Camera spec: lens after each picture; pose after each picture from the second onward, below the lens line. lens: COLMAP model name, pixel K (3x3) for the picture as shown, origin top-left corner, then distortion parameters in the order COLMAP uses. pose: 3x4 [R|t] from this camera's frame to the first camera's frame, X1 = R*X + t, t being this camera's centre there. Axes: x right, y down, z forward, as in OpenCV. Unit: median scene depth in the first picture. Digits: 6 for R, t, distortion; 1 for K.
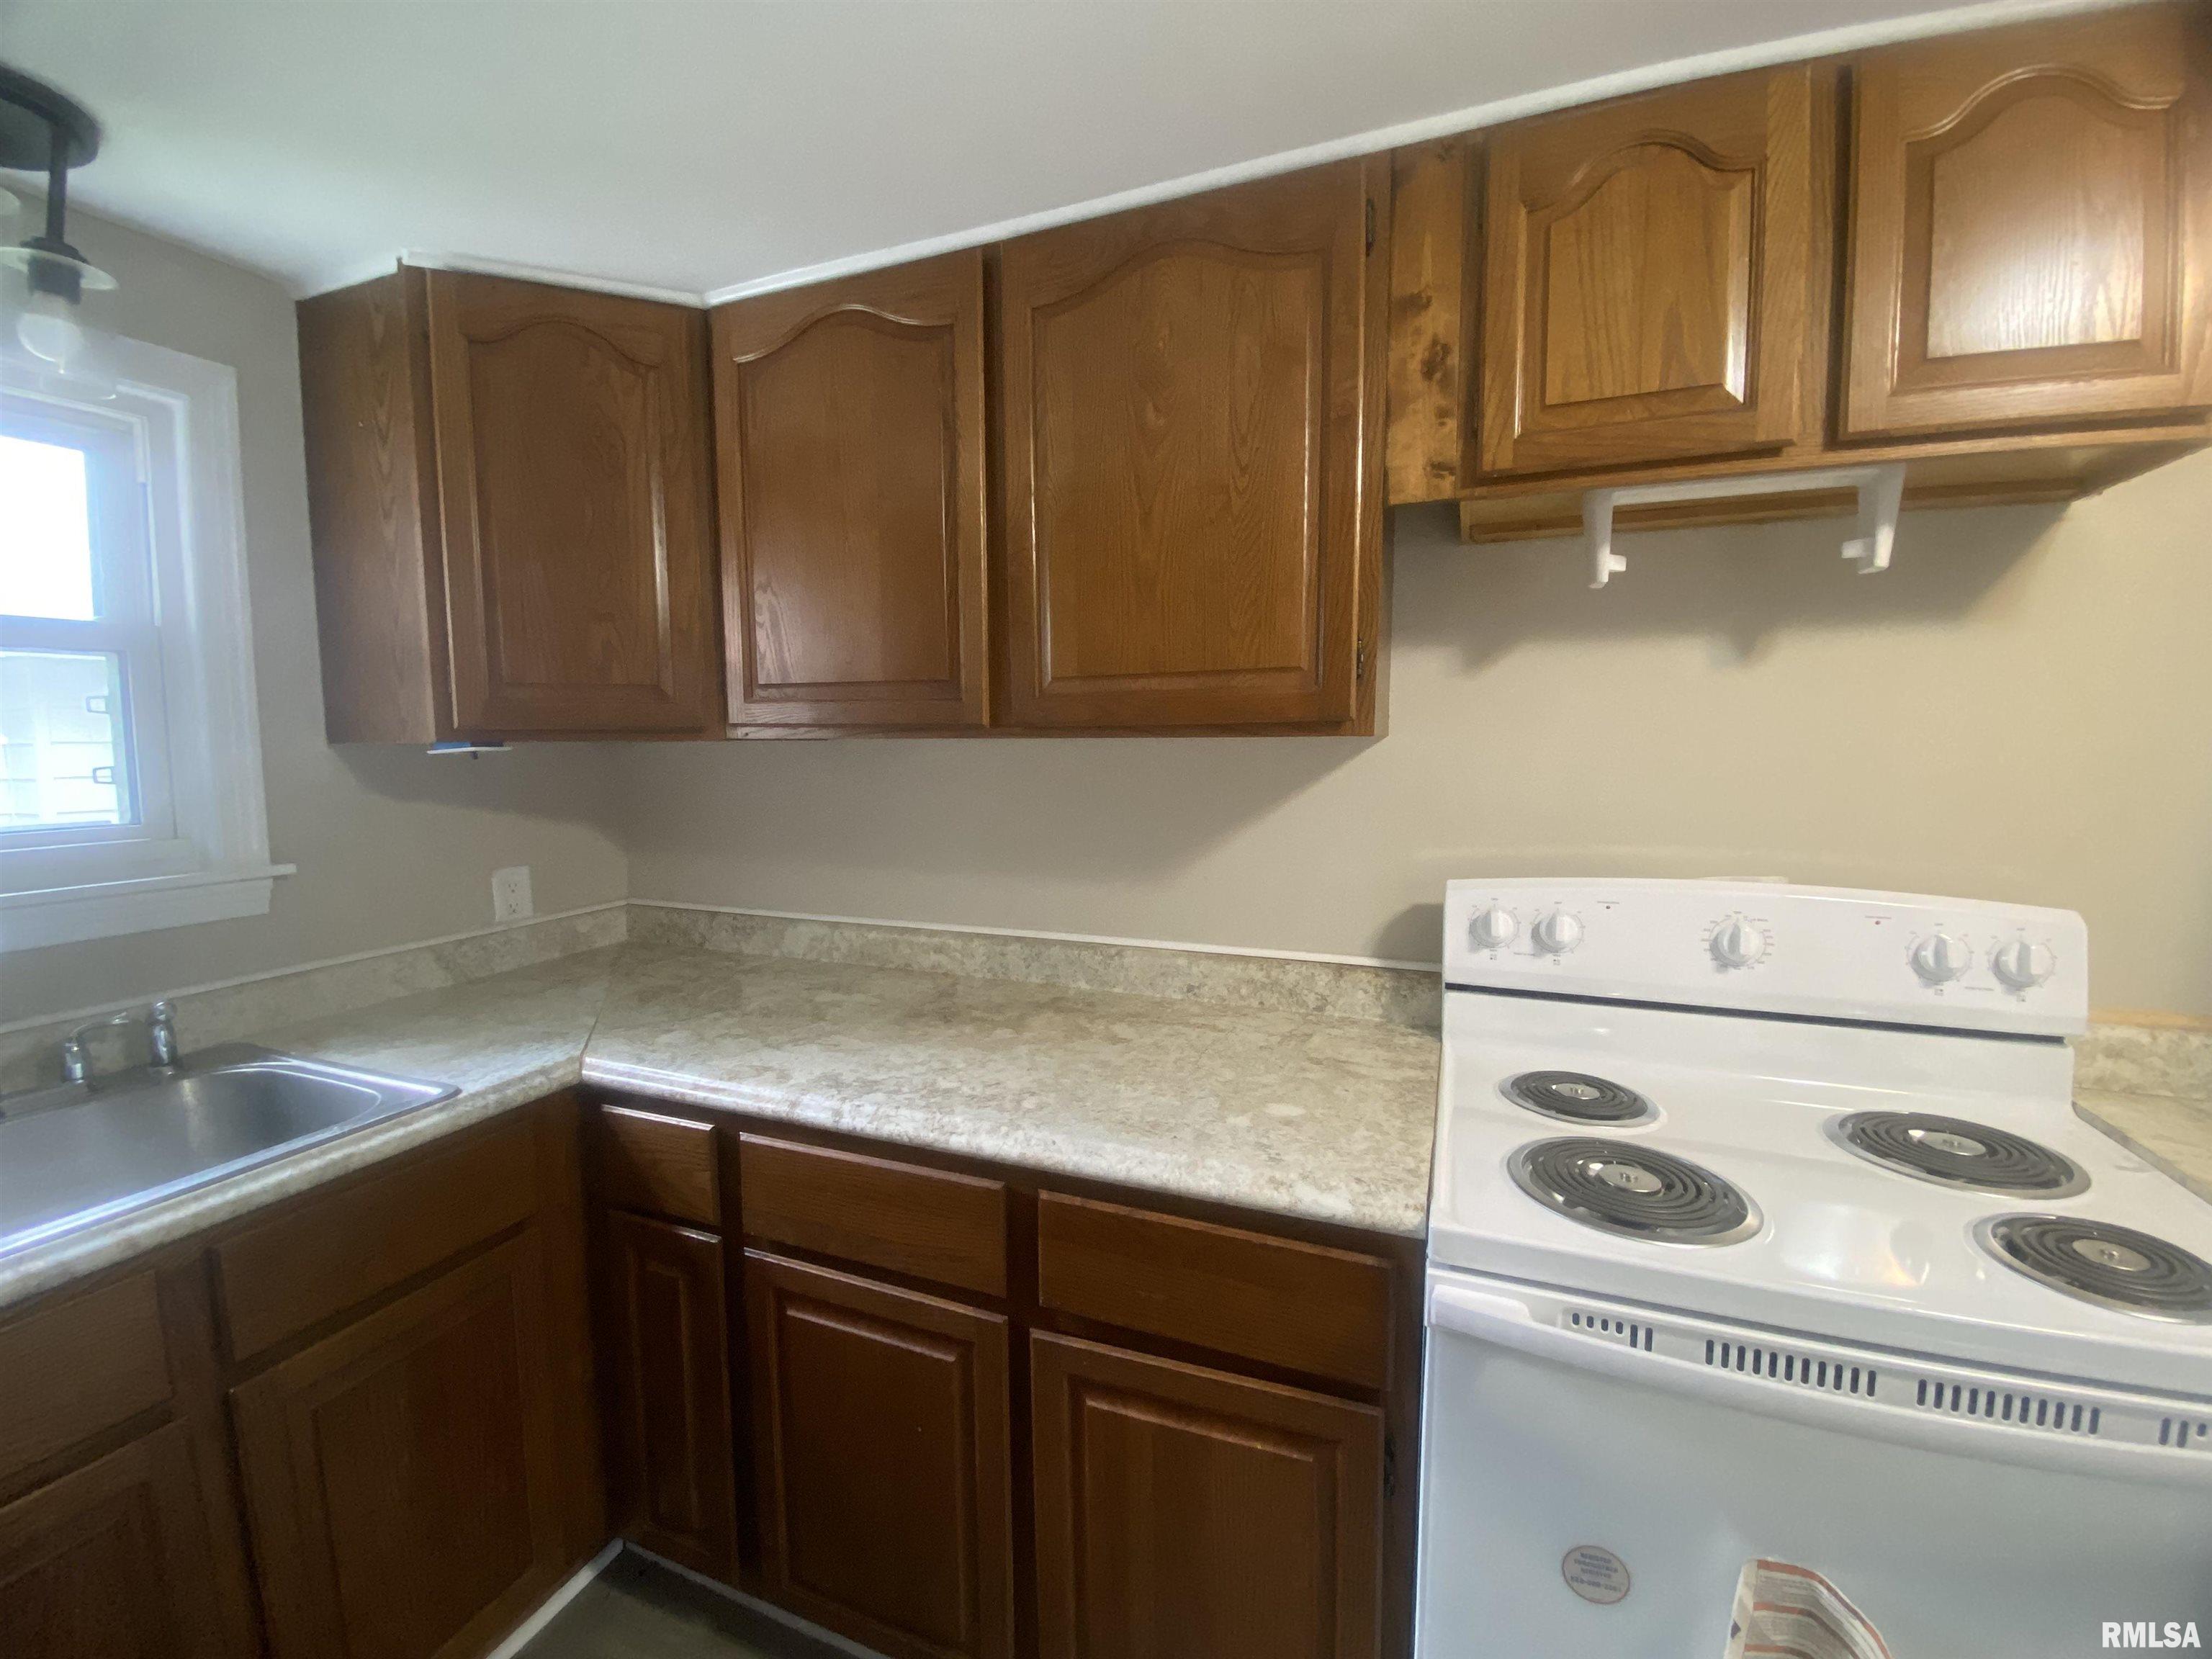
lens RADIAL K [[912.4, 0, 1115.6], [0, 912.4, 813.3], [0, 0, 1]] dist [-0.000436, -0.008429]
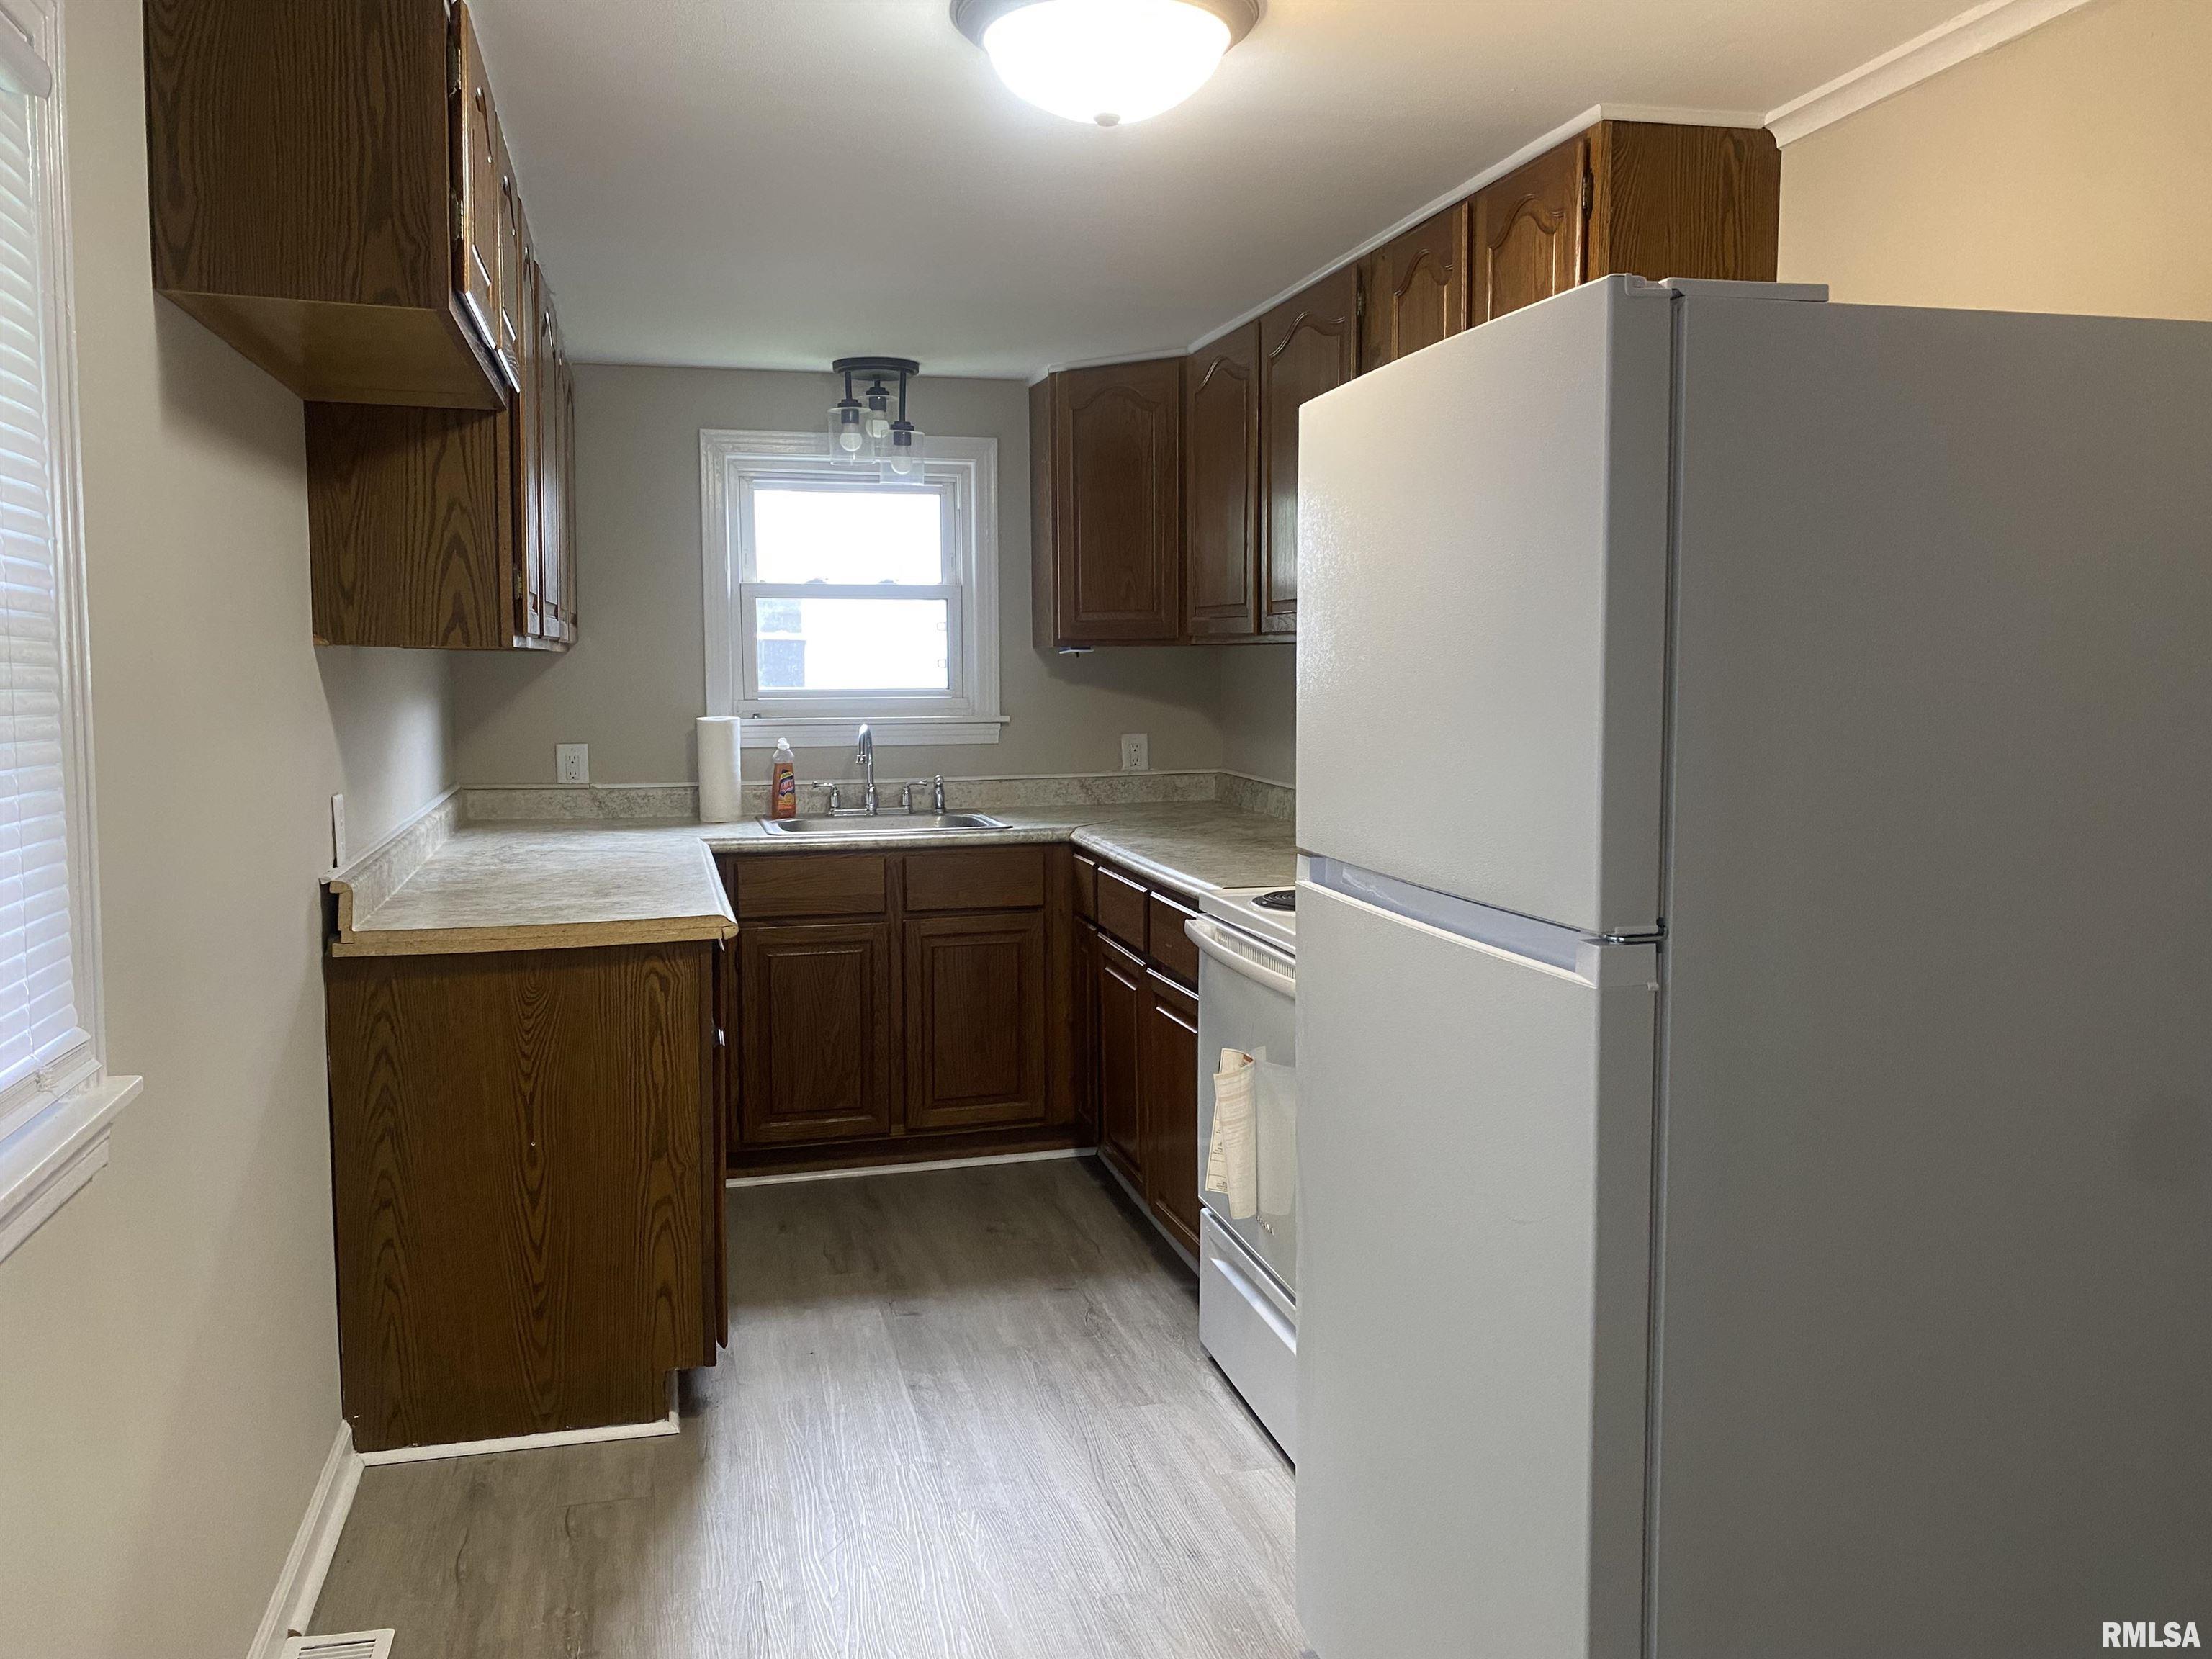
lens RADIAL K [[1670.0, 0, 1105.8], [0, 1670.0, 832.7], [0, 0, 1]] dist [0.007893, -0.041855]
pose [[0.591295, 0.089407, -0.801484, 2.002791], [-0.068993, 0.995800, 0.060183, 0.081936], [0.803499, 0.019711, 0.594980, -0.843507]]
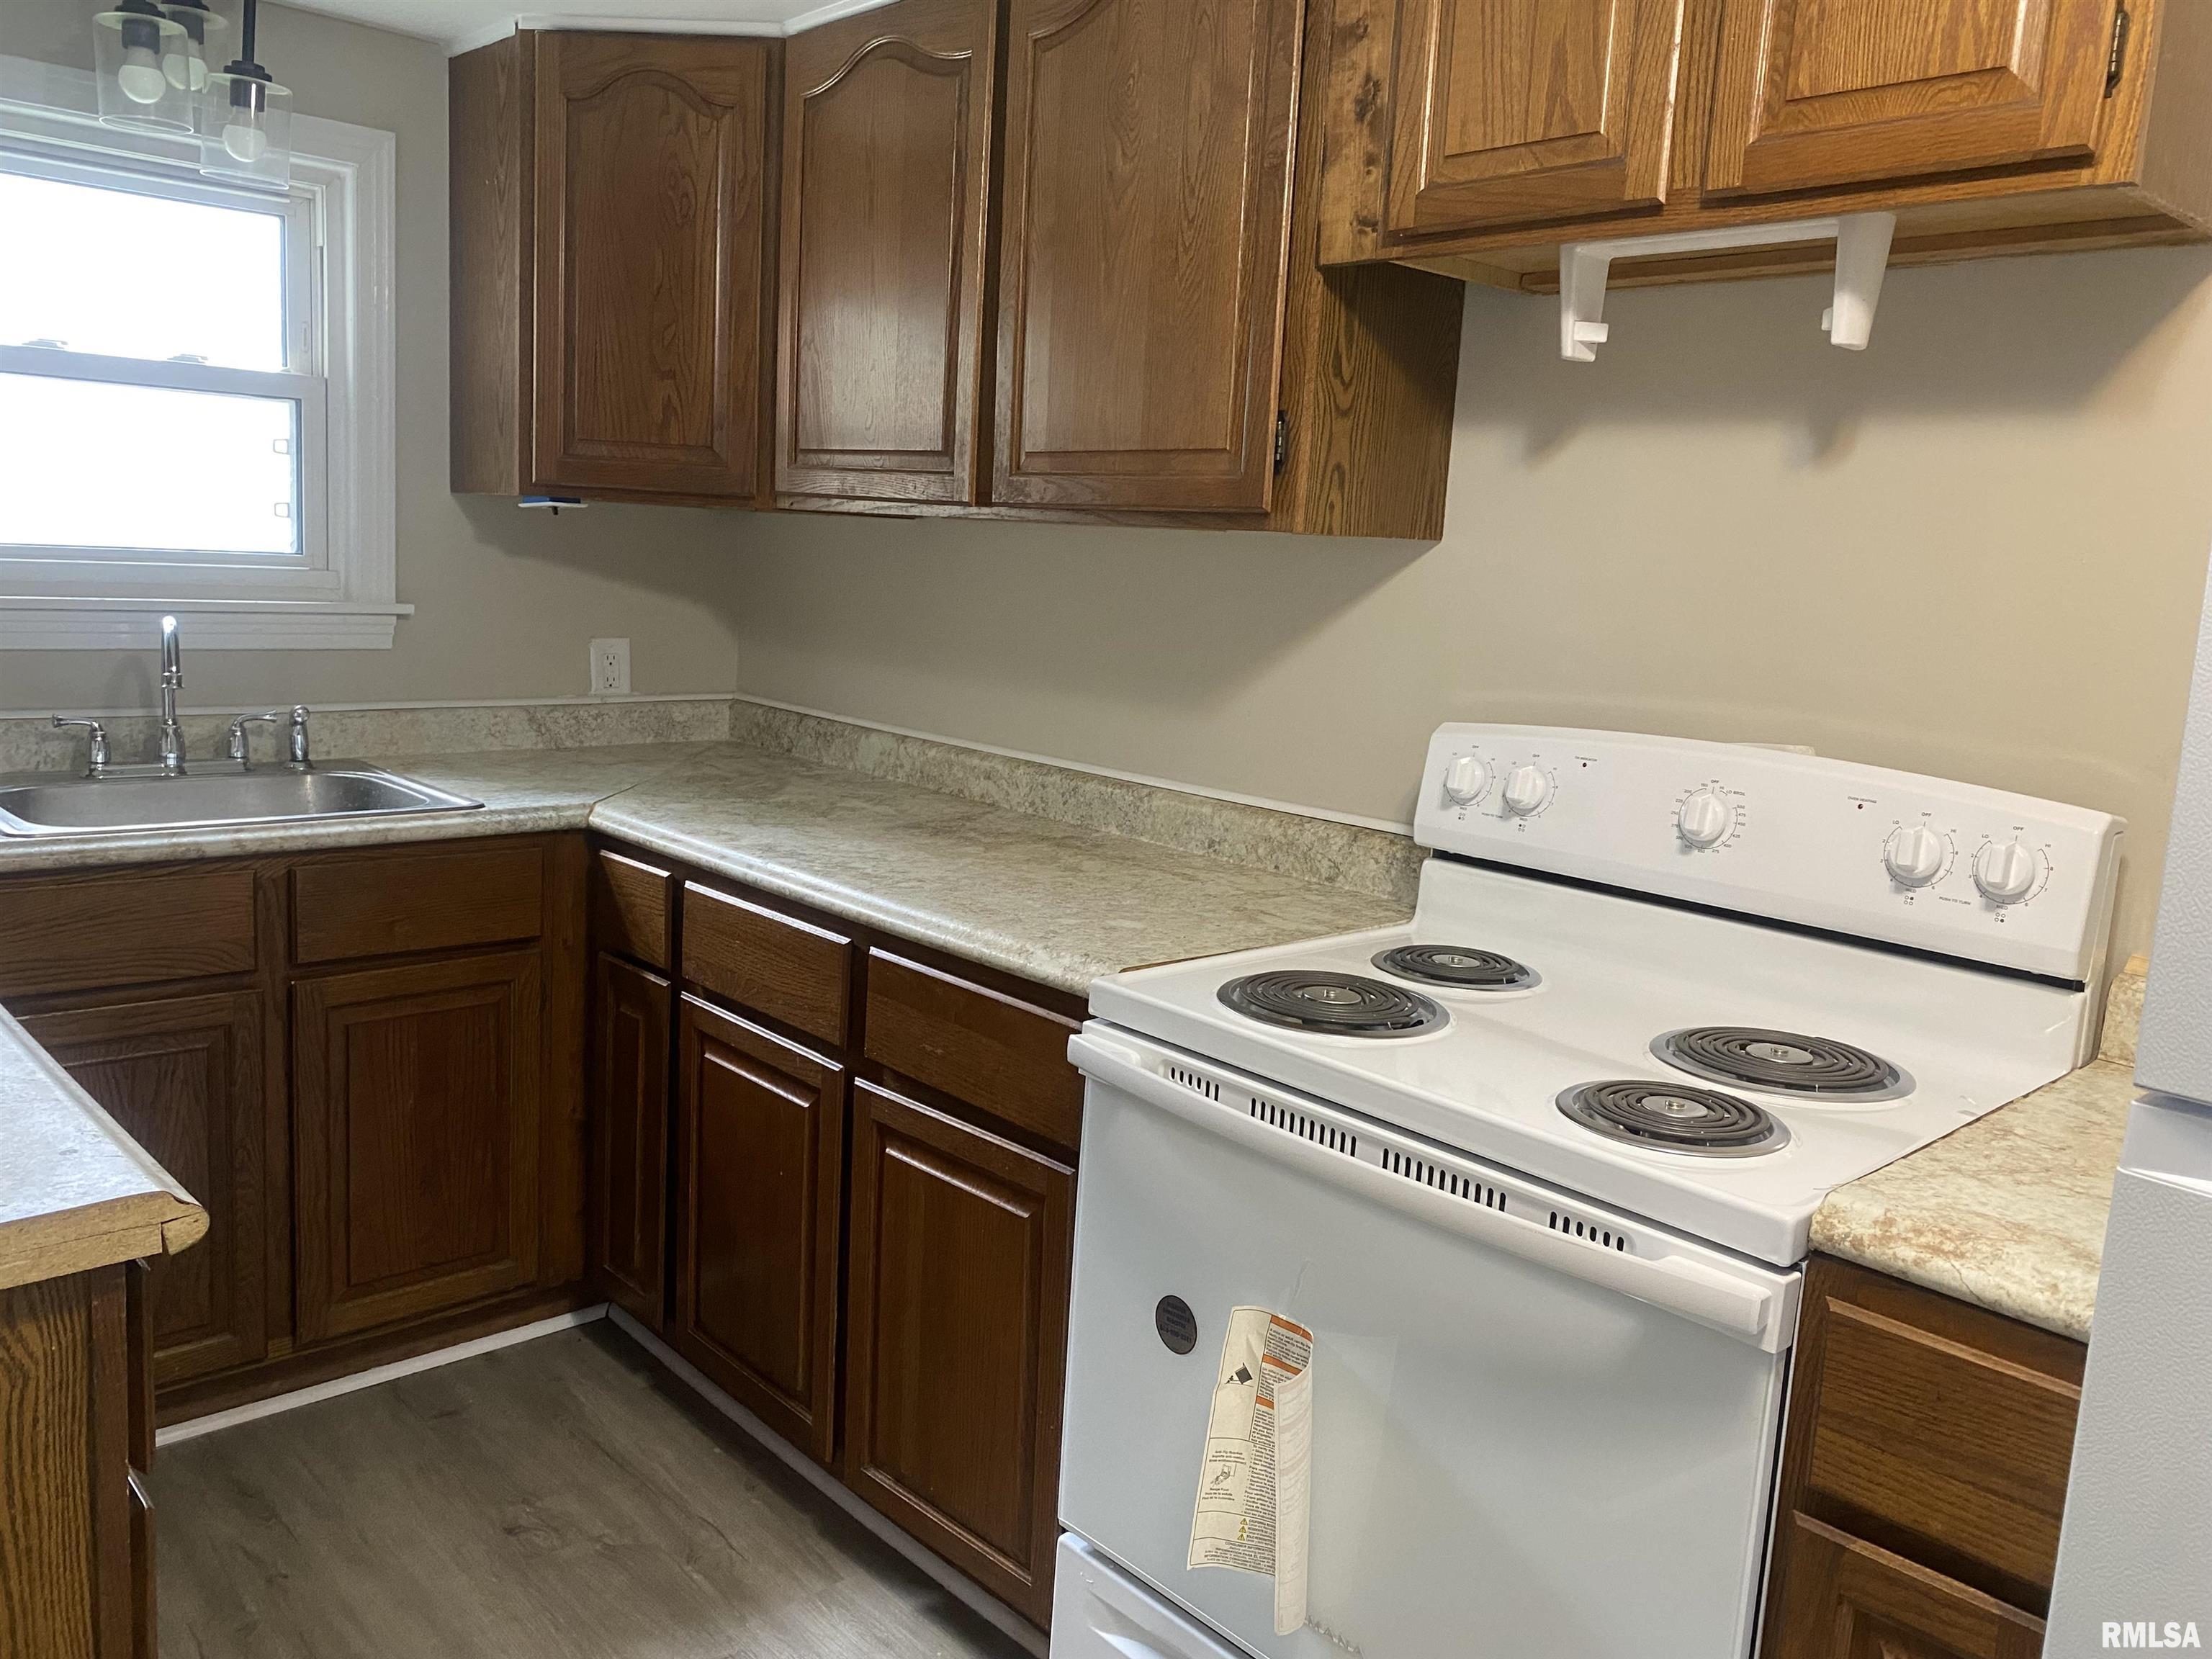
lens RADIAL K [[1670.0, 0, 1113.6], [0, 1670.0, 814.4], [0, 0, 1]] dist [0.007893, -0.041855]
pose [[0.902885, 0.125398, -0.411185, 0.738698], [-0.100951, 0.991610, 0.080739, 0.065258], [0.417860, -0.031388, 0.907969, -0.484233]]
